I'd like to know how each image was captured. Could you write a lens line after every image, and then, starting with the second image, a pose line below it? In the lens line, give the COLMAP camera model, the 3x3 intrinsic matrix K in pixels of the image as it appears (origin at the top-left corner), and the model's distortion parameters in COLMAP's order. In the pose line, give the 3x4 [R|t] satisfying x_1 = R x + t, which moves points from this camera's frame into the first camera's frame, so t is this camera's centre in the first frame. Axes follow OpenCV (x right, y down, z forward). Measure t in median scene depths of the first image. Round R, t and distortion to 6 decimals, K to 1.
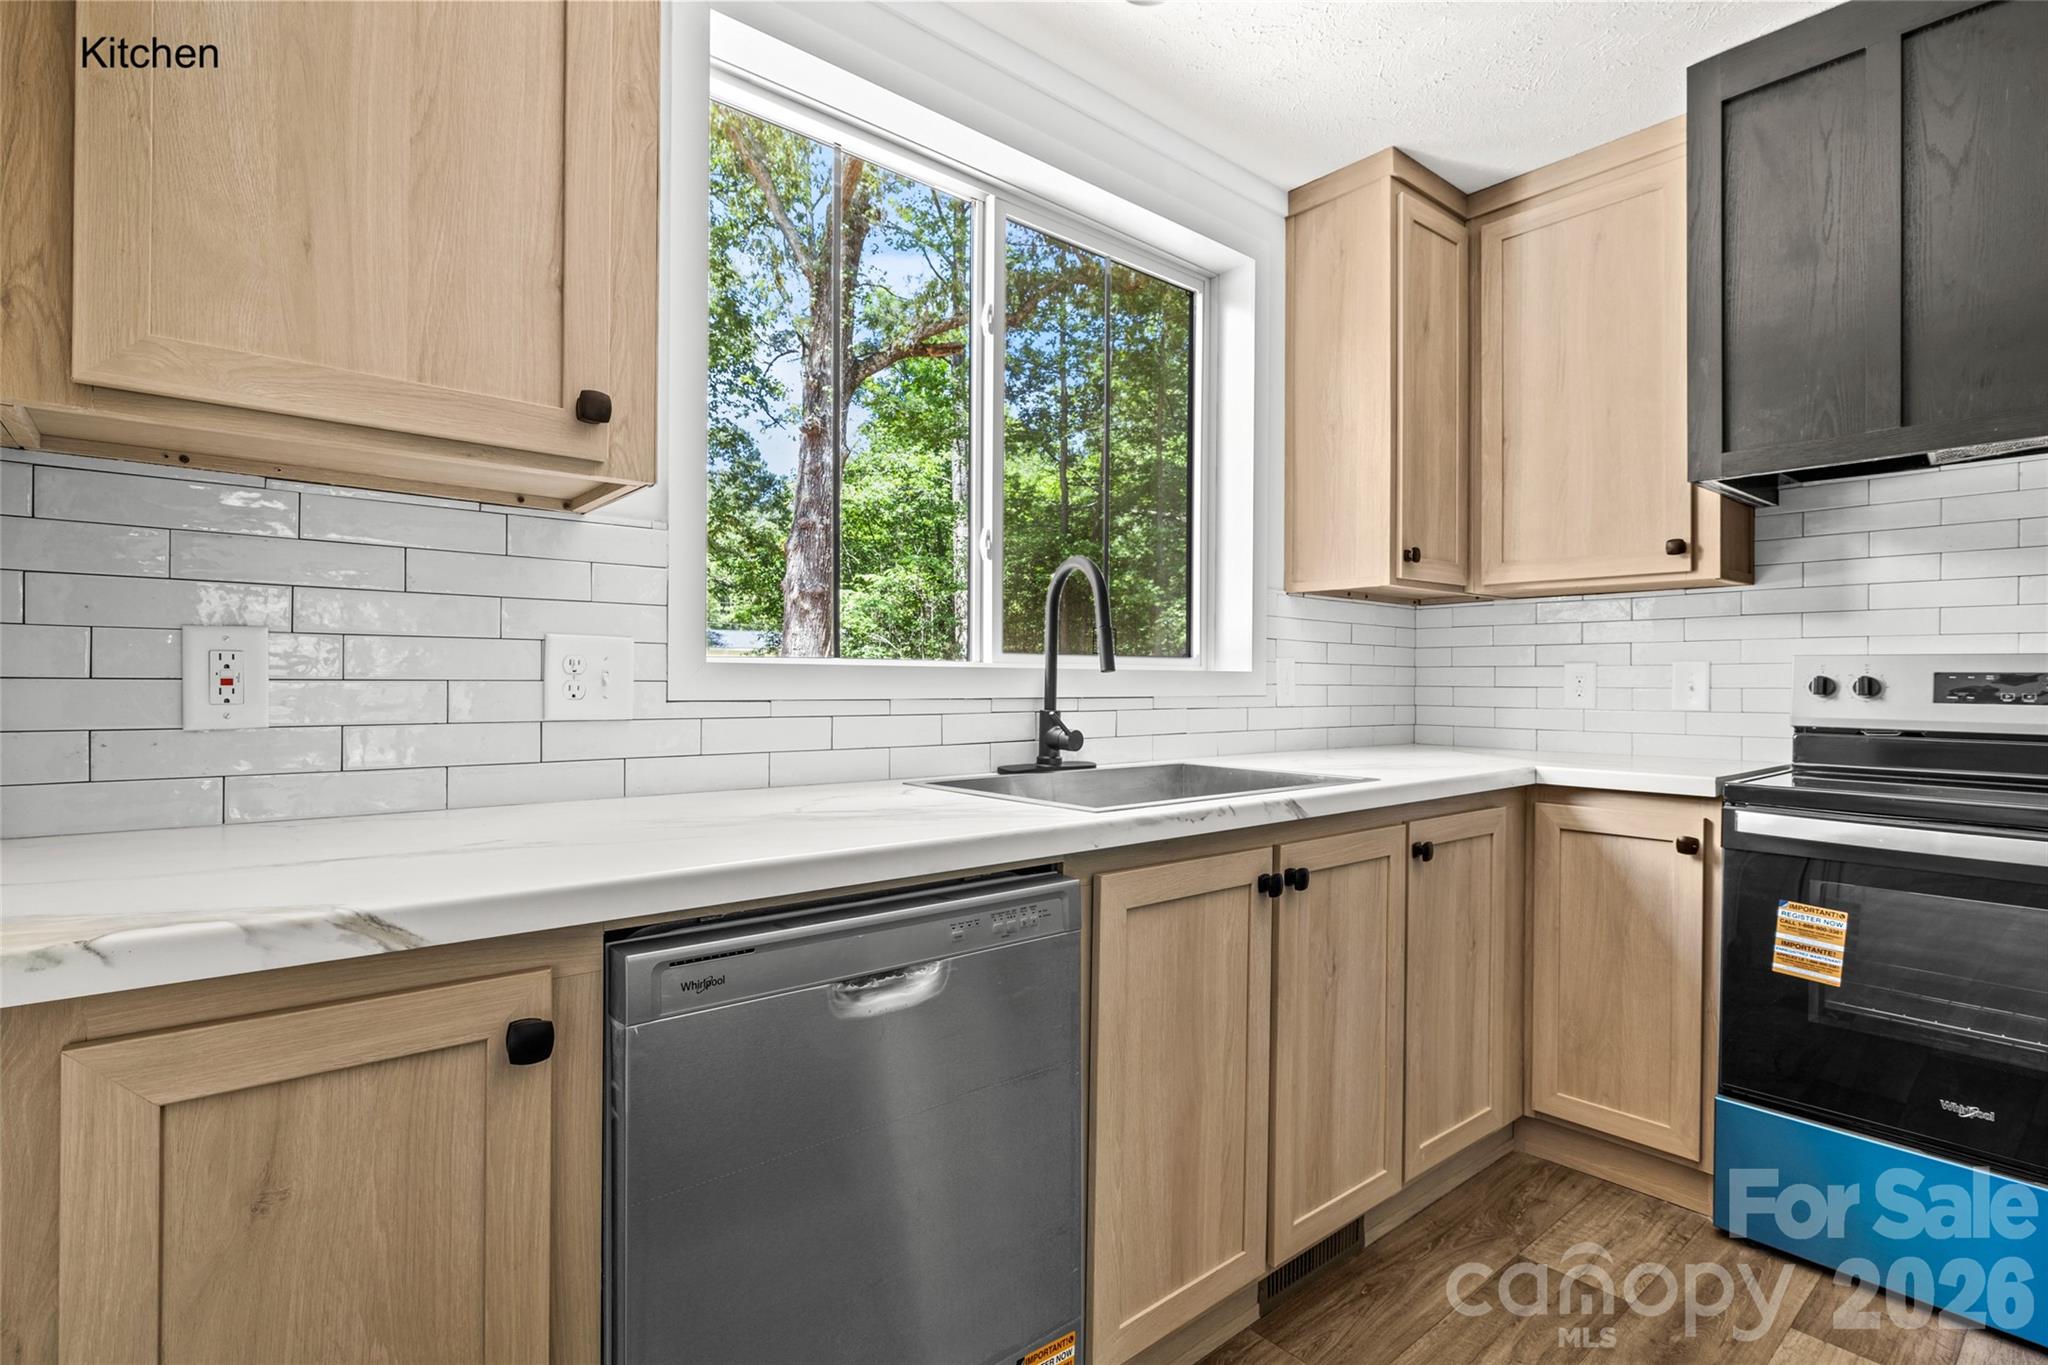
lens RADIAL K [[987.2, 0, 1066.9], [0, 987.2, 668.2], [0, 0, 1]] dist [0.001653, -0.000935]
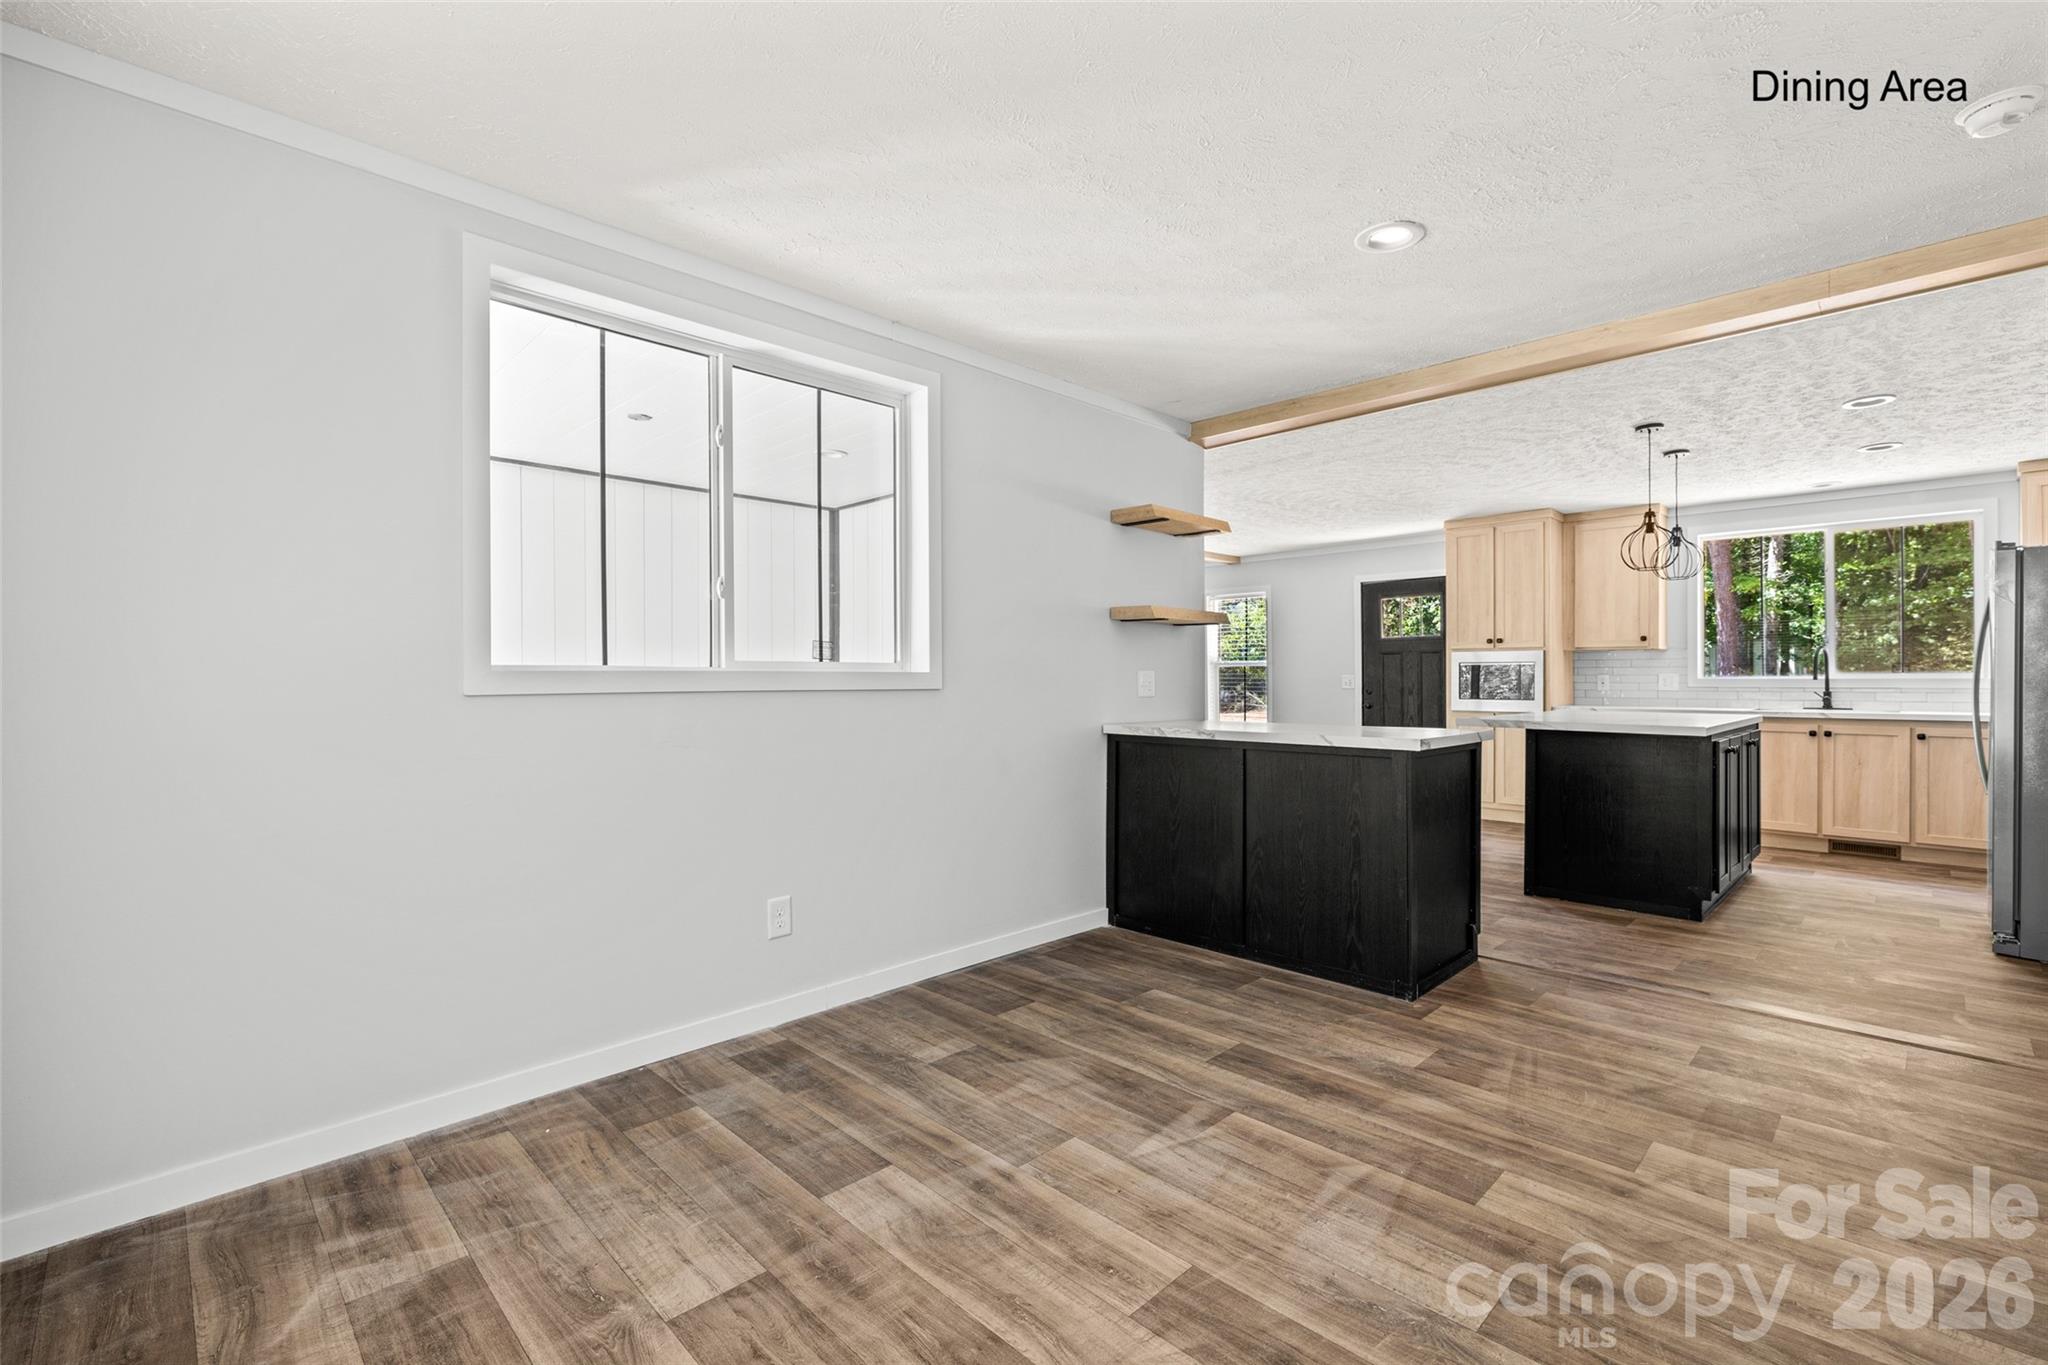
lens RADIAL K [[891.2, 0, 1022.9], [0, 891.2, 679.2], [0, 0, 1]] dist [-0.001223, -0.000550]
pose [[0.070575, -0.008563, -0.997470, 2.729999], [0.014774, 0.999862, -0.007539, -0.014366], [0.997397, -0.014205, 0.070692, -1.856783]]
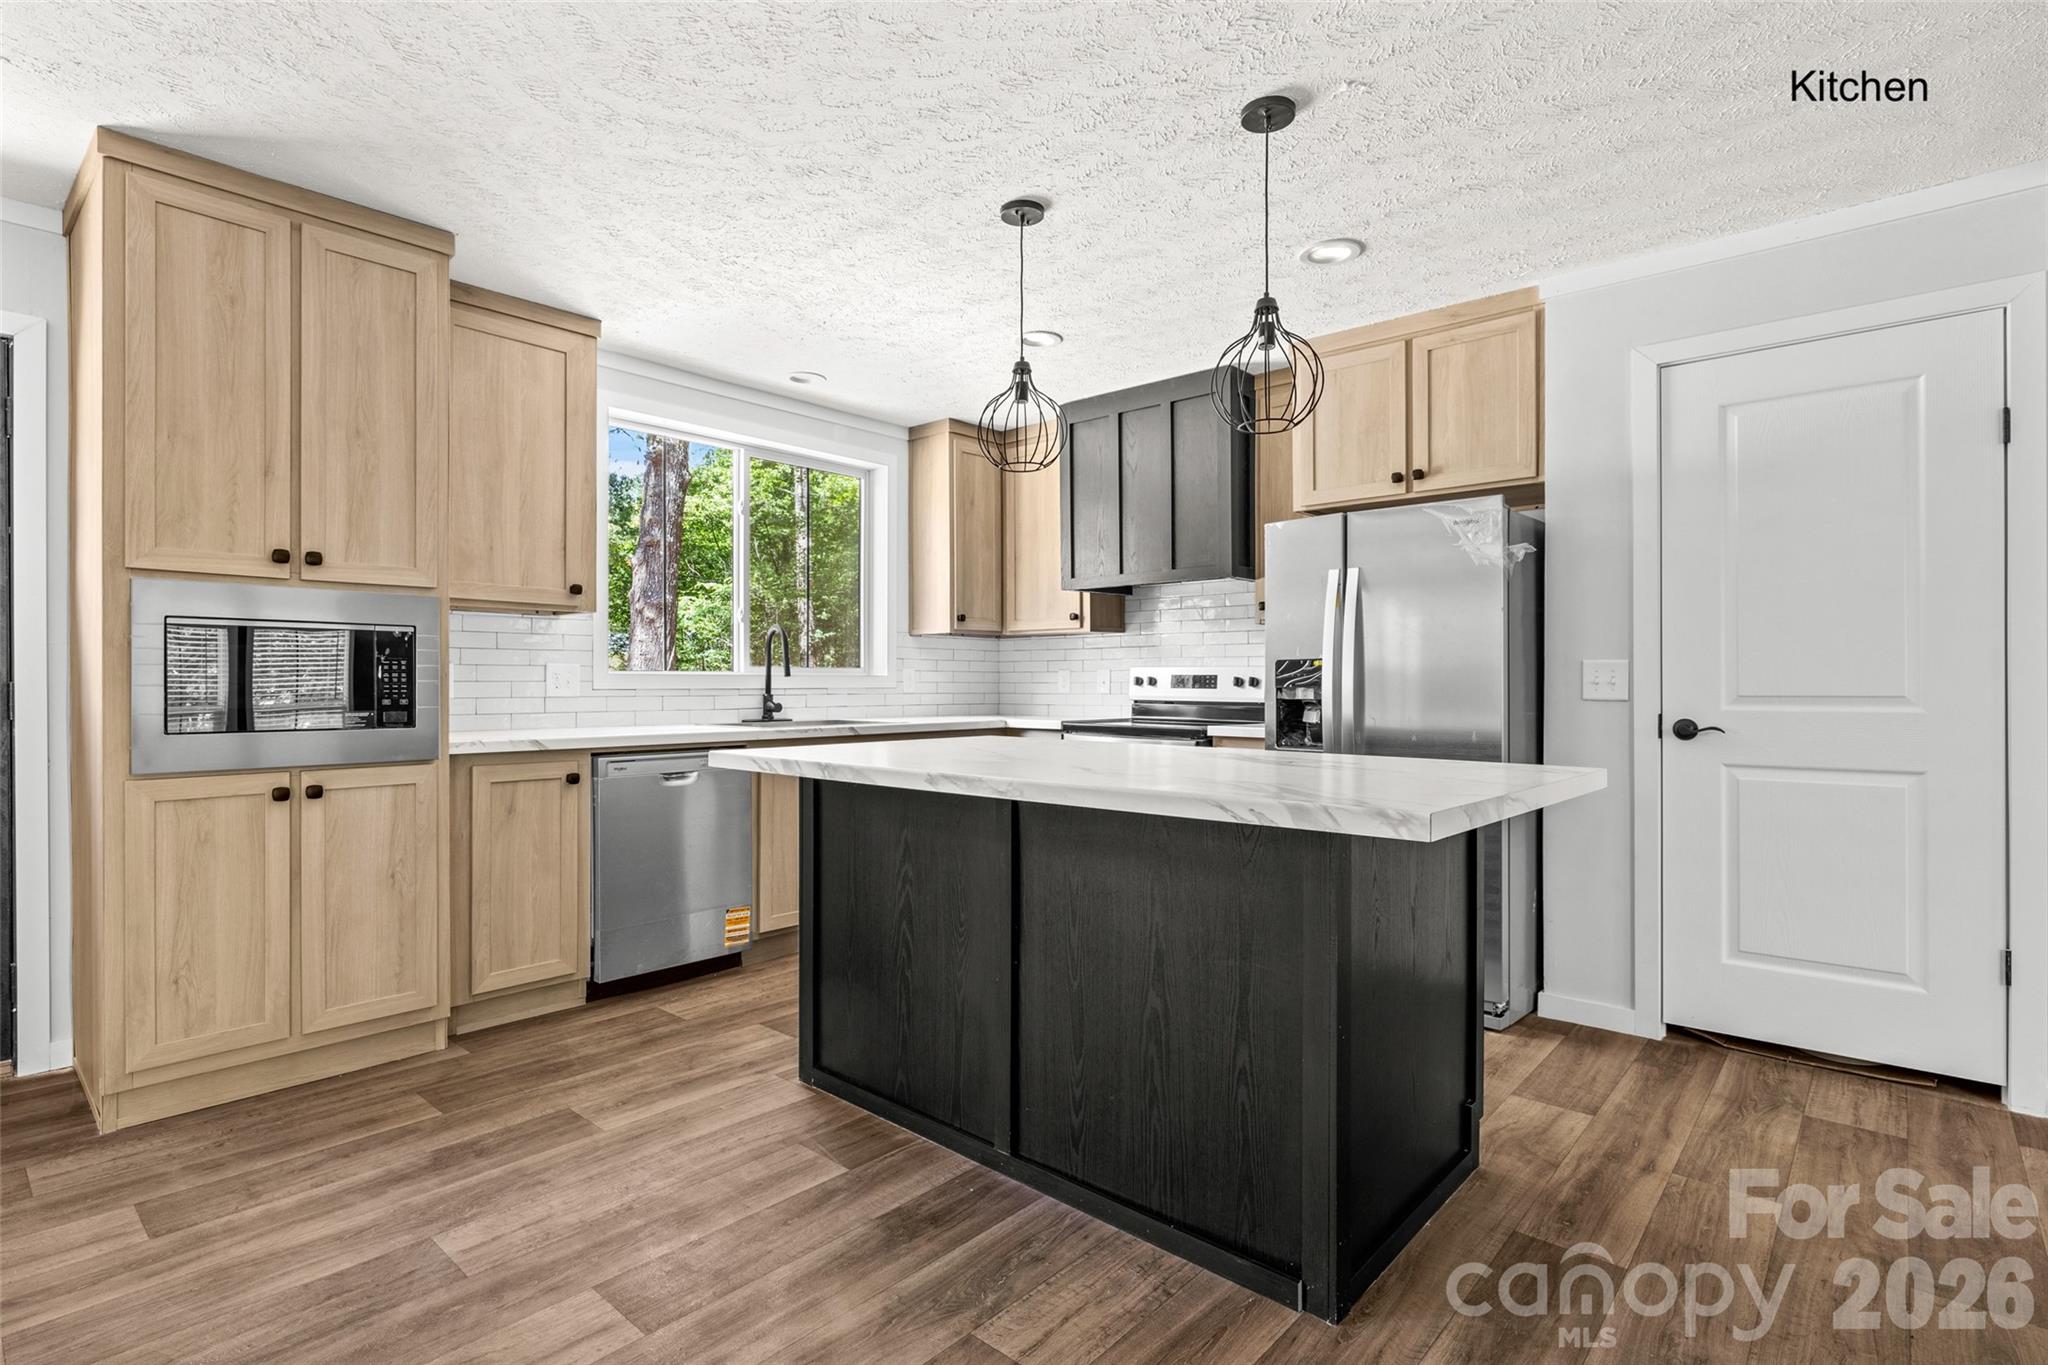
lens RADIAL K [[987.2, 0, 1045.5], [0, 987.2, 668.1], [0, 0, 1]] dist [0.001653, -0.000935]
pose [[0.992524, -0.002947, 0.122016, 0.321686], [0.002939, 0.999996, 0.000240, -0.013022], [-0.122017, 0.000121, 0.992528, -1.219288]]
